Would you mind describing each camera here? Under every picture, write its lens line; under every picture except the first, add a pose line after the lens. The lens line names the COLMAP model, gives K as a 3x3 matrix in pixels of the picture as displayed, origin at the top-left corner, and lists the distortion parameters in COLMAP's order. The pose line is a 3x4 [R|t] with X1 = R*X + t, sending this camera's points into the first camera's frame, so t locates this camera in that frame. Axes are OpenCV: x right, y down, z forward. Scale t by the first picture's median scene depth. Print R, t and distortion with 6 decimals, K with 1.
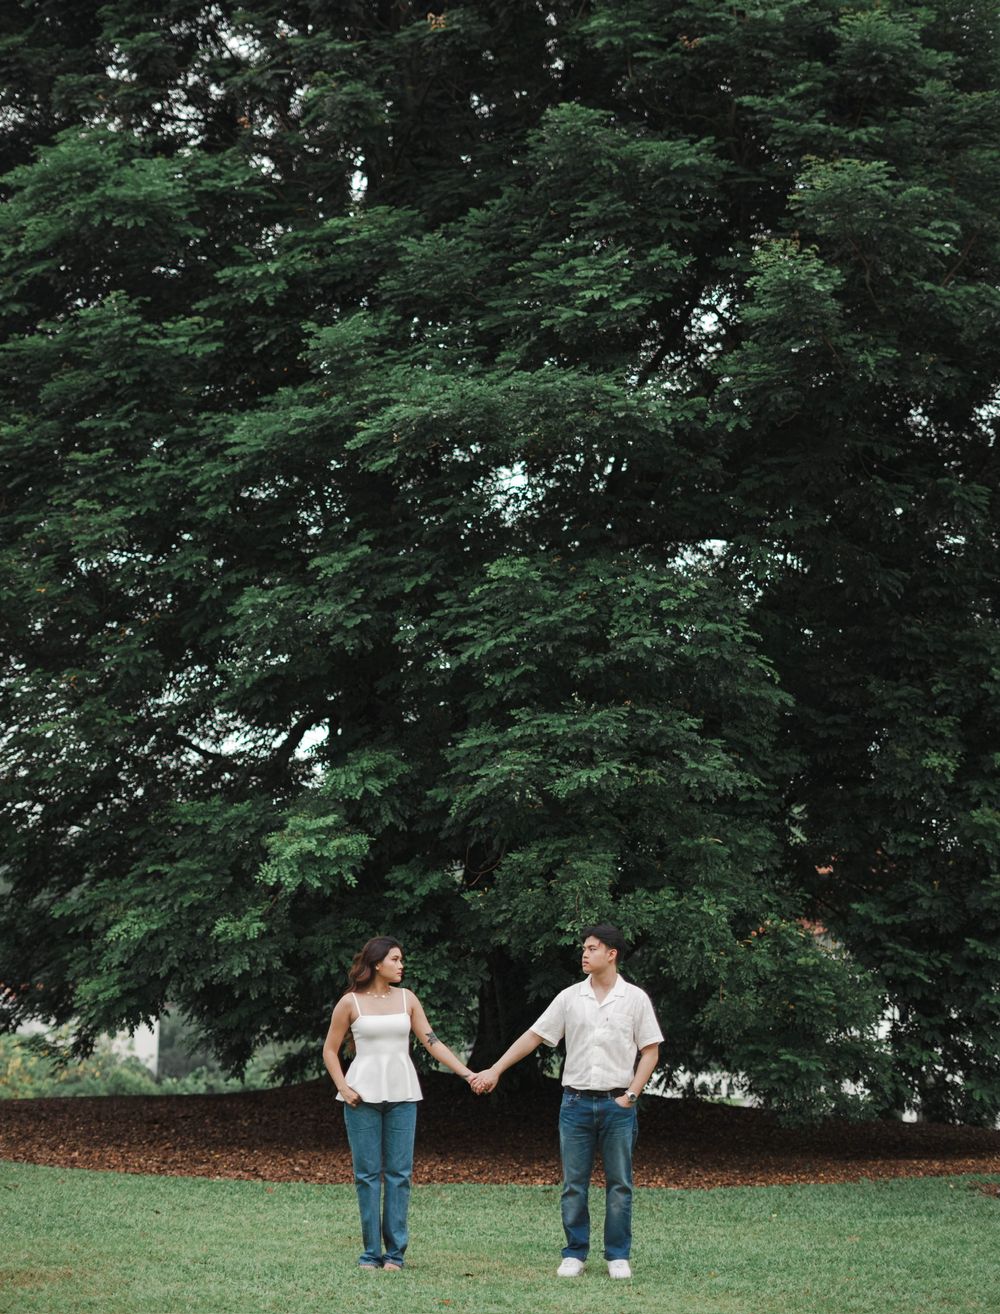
lens RADIAL K [[2039.4, 0, 552.9], [0, 2039.4, 662.3], [0, 0, 1]] dist [-0.079215, 0.001057]
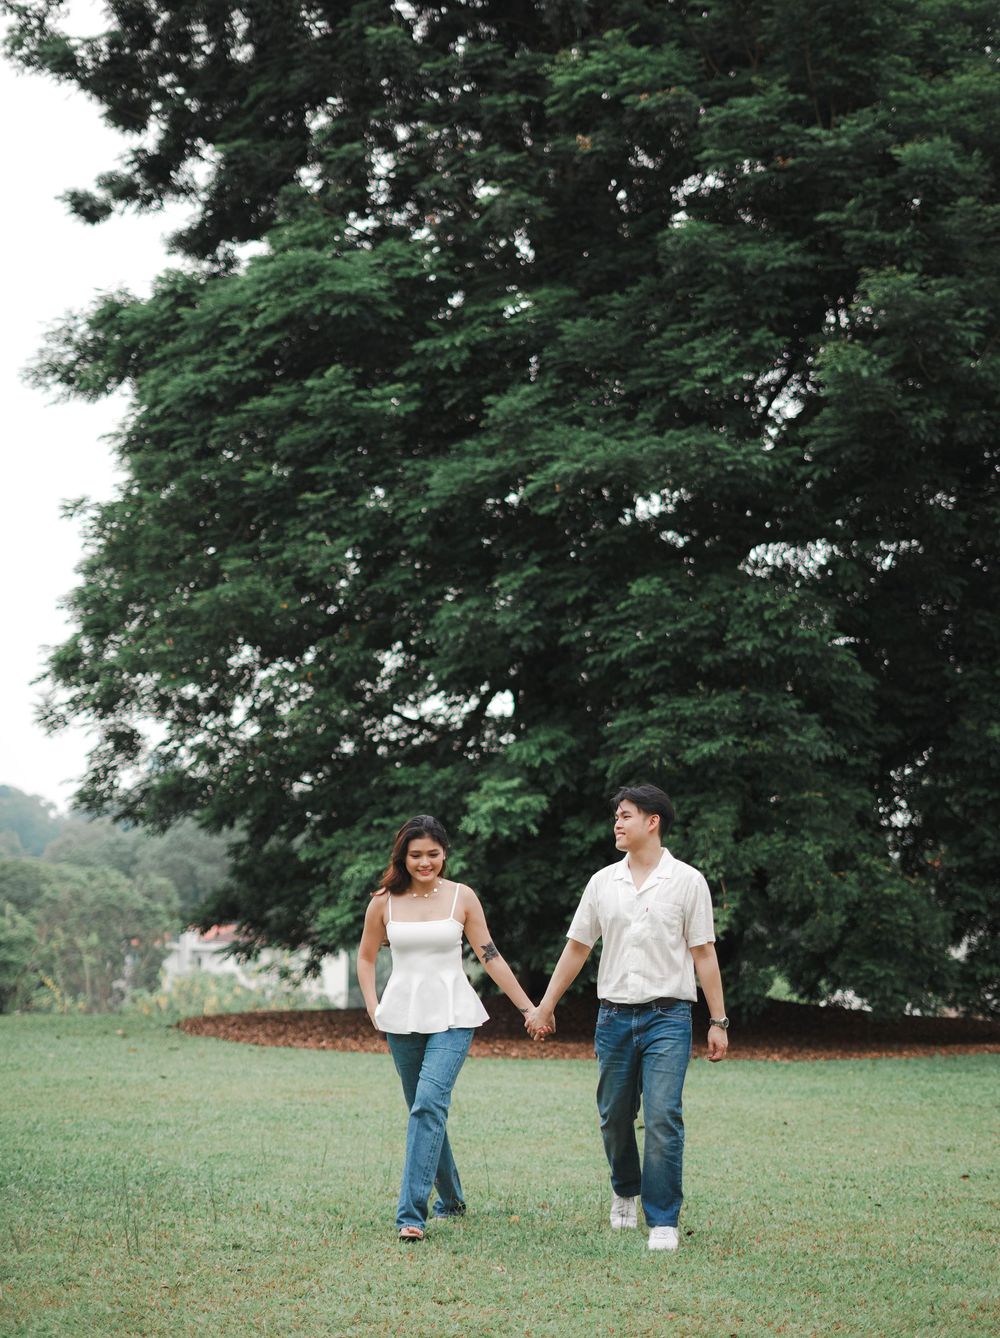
lens RADIAL K [[1967.0, 0, 500.0], [0, 1967.0, 669.0], [0, 0, 1]] dist [-0.034571, -0.011158]
pose [[0.993042, -0.018803, -0.116246, 0.028127], [0.021773, 0.999467, 0.024338, -0.024980], [0.115727, -0.026699, 0.992922, -0.234628]]
